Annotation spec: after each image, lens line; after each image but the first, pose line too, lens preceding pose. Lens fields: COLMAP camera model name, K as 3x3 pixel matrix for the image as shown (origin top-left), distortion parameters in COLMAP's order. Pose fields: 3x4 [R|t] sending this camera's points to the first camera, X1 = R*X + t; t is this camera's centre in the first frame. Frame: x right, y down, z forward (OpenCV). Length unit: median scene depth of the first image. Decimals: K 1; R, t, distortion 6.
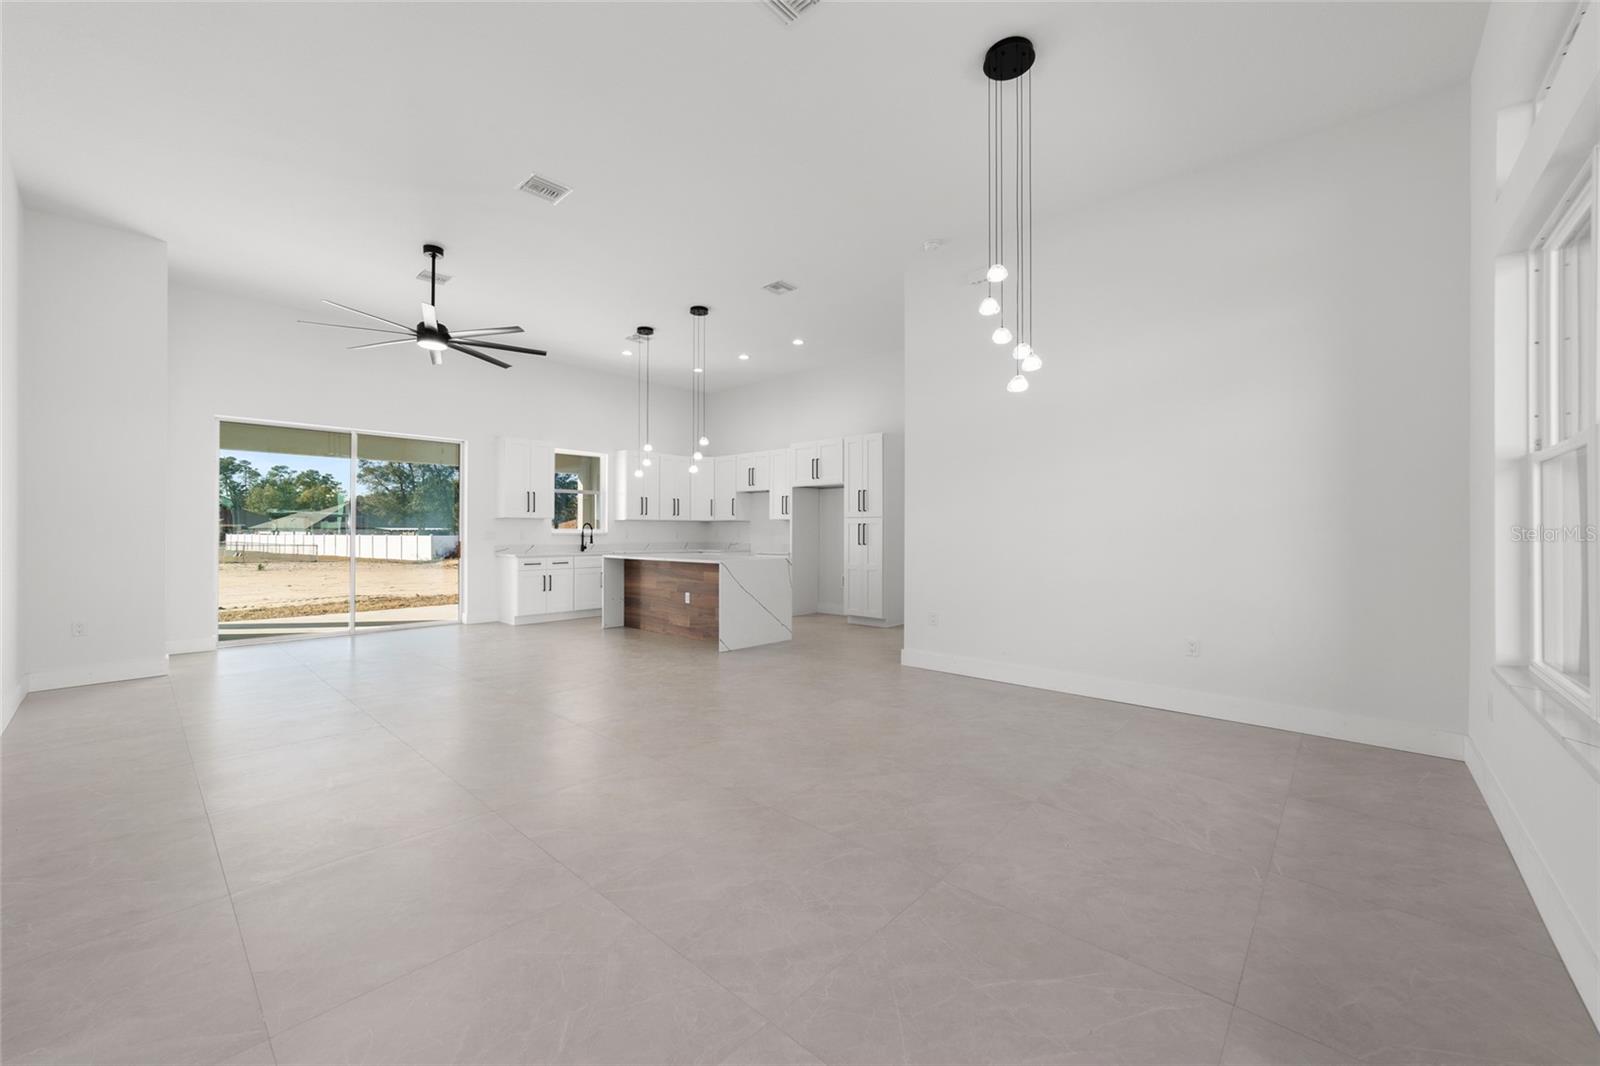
lens RADIAL K [[612.9, 0, 797.8], [0, 612.9, 532.1], [0, 0, 1]] dist [-0.015191, 0.006136]
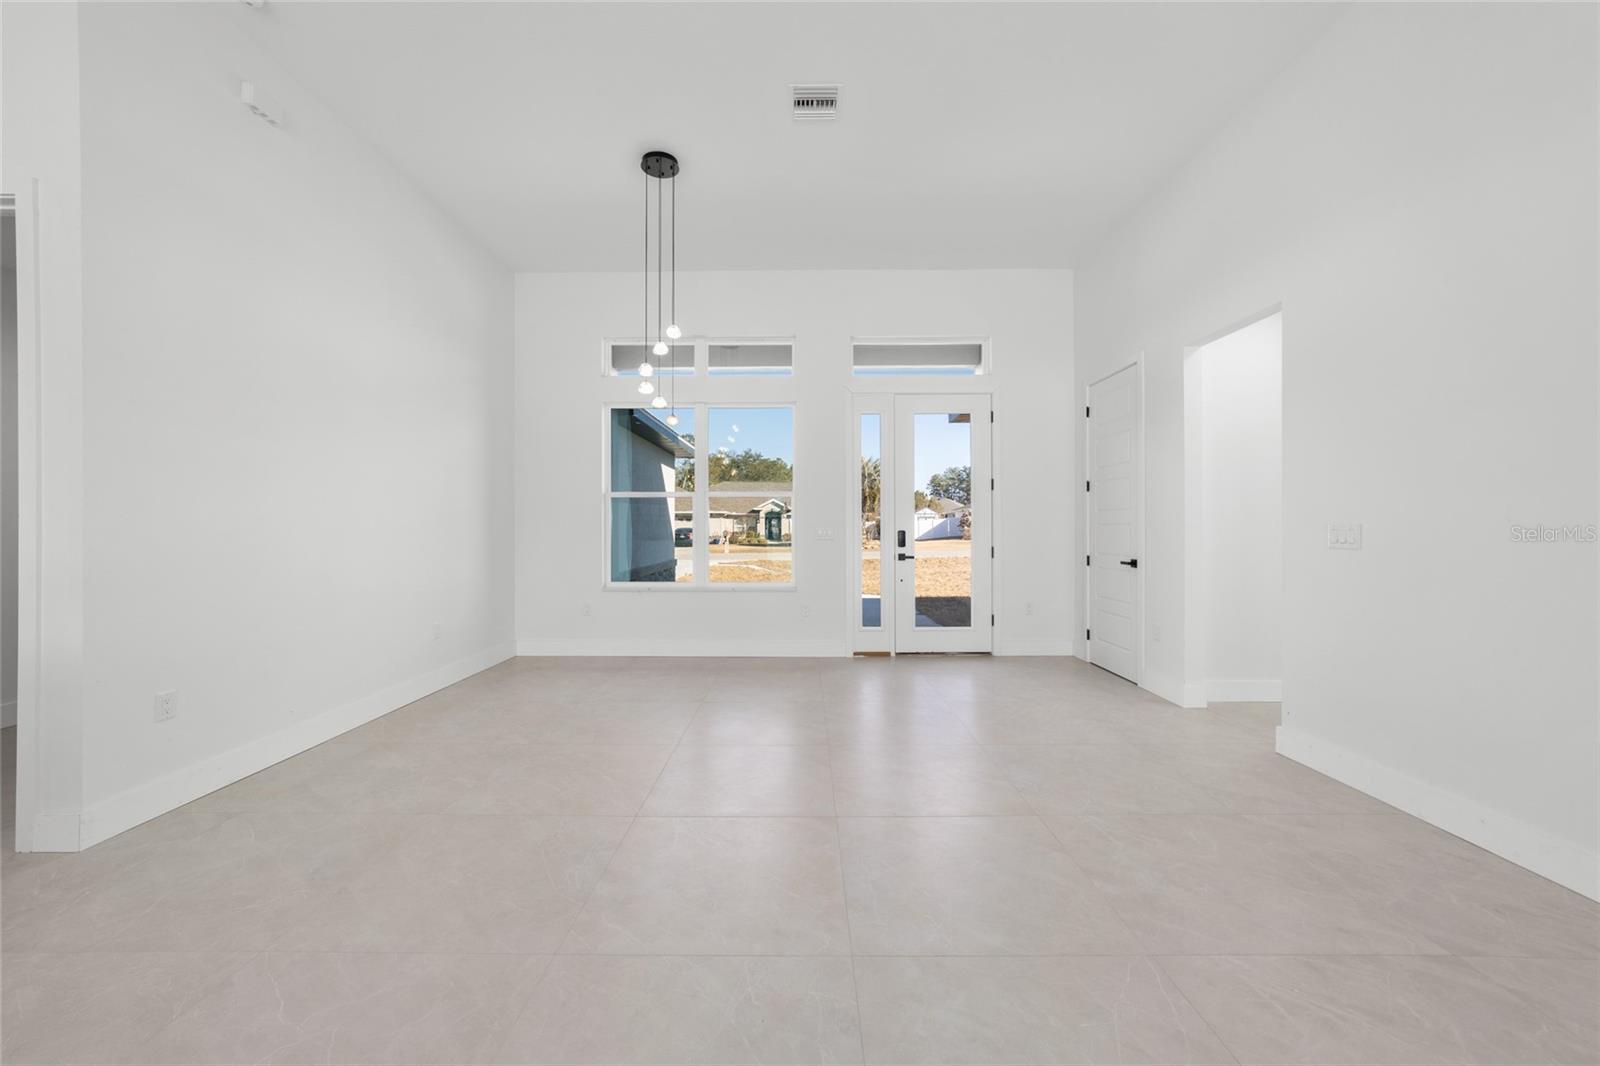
lens RADIAL K [[612.9, 0, 799.6], [0, 612.9, 528.2], [0, 0, 1]] dist [-0.015191, 0.006136]
pose [[-0.665573, -0.001845, 0.746330, -0.325586], [0.001781, 0.999990, 0.004060, -0.001291], [-0.746330, 0.004032, -0.665564, 0.647843]]
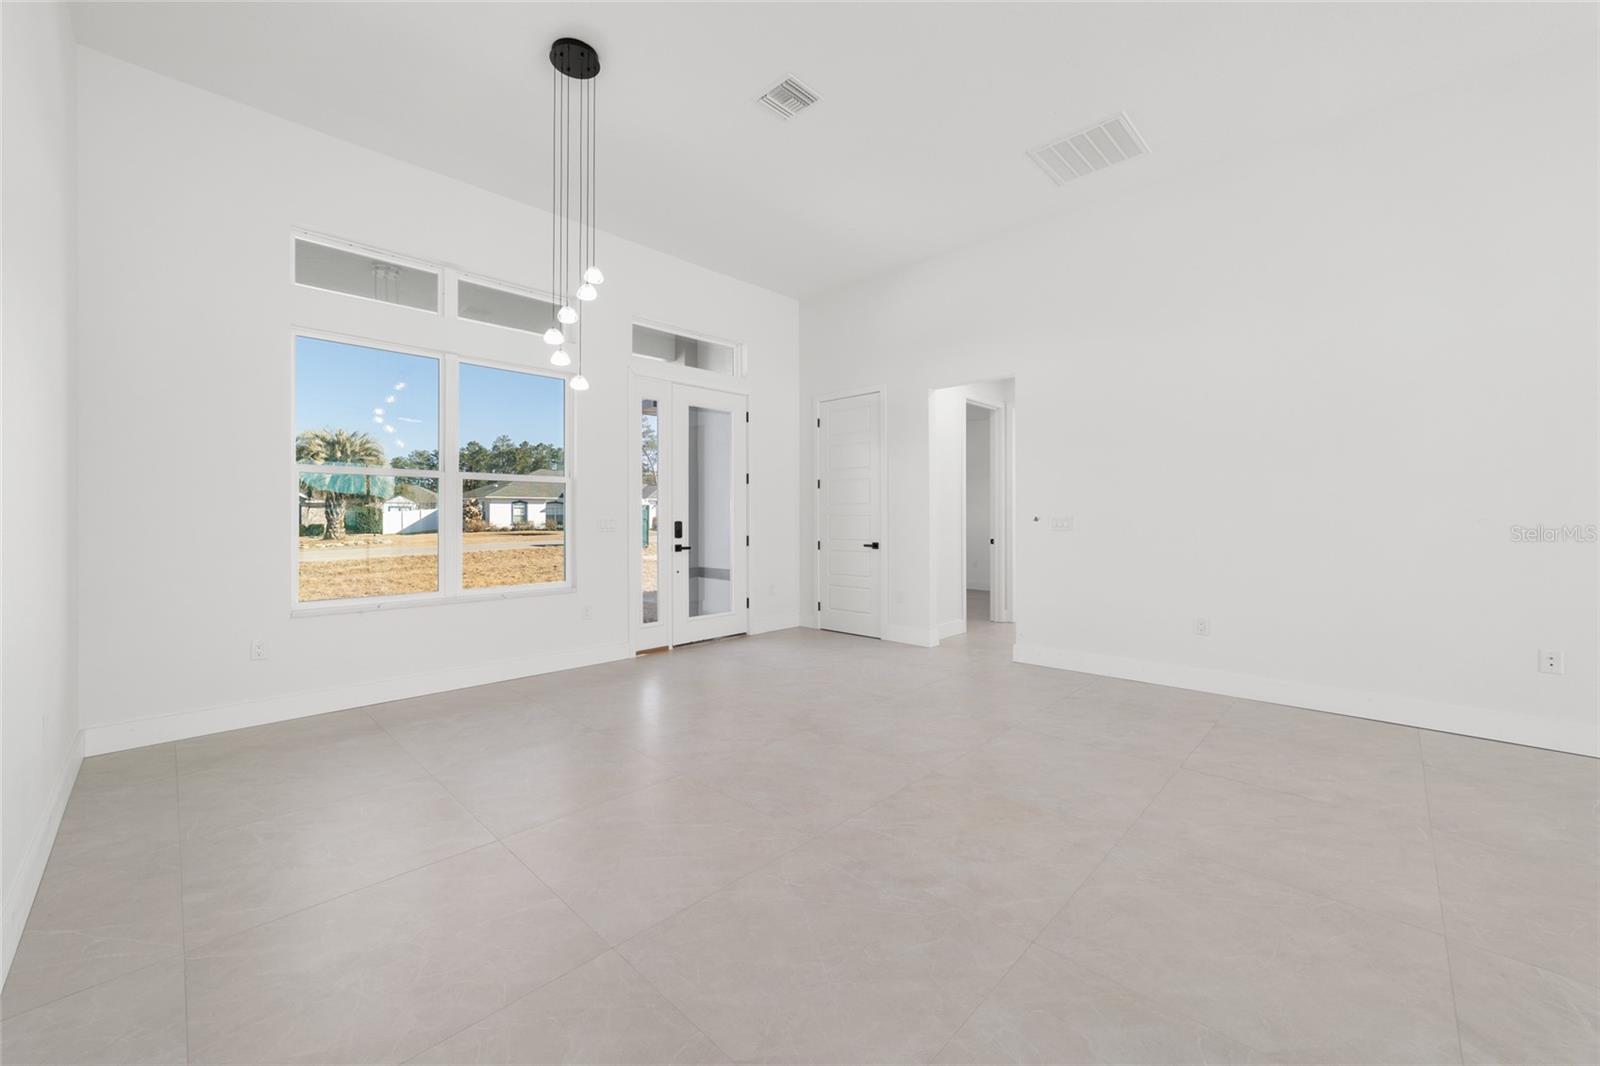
lens RADIAL K [[612.9, 0, 797.2], [0, 612.9, 514.3], [0, 0, 1]] dist [-0.015191, 0.006136]
pose [[-0.999399, 0.000574, 0.034671, -0.025322], [0.000425, 0.999991, -0.004316, -0.000255], [-0.034673, -0.004299, -0.999389, 0.789377]]
